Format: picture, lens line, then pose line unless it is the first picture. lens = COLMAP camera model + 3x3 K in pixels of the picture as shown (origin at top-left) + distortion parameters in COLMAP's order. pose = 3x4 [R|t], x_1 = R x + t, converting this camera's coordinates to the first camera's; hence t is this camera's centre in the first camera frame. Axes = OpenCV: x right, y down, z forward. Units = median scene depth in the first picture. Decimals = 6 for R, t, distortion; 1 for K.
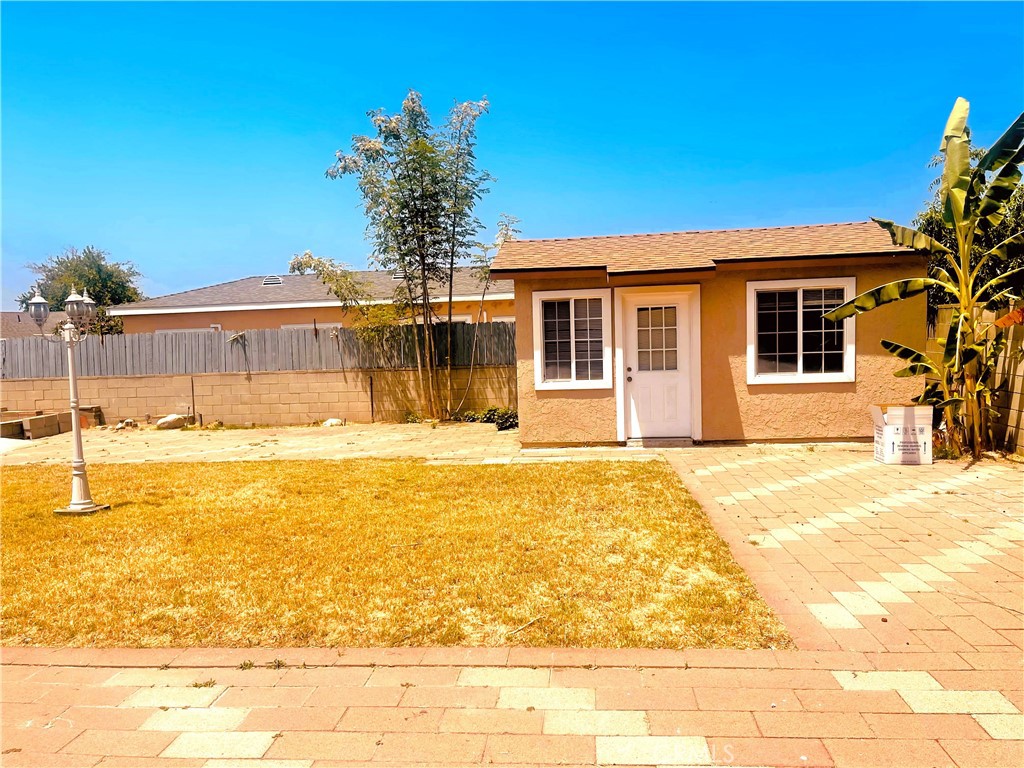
lens RADIAL K [[789.8, 0, 511.3], [0, 789.8, 369.8], [0, 0, 1]] dist [0.105851, 0.000887]
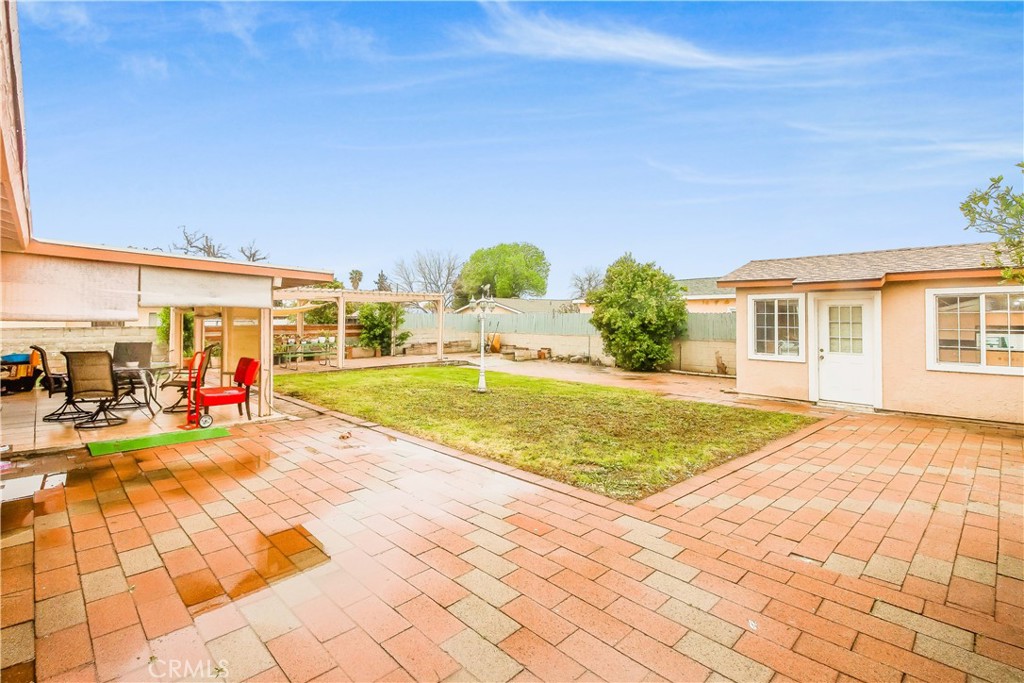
lens RADIAL K [[480.8, 0, 515.9], [0, 480.8, 301.7], [0, 0, 1]] dist [0.000317, 0.000017]
pose [[0.764455, 0.015177, -0.644498, 0.285234], [-0.062596, 0.996747, -0.050775, -0.009259], [0.641630, 0.079158, 0.762918, -0.000941]]
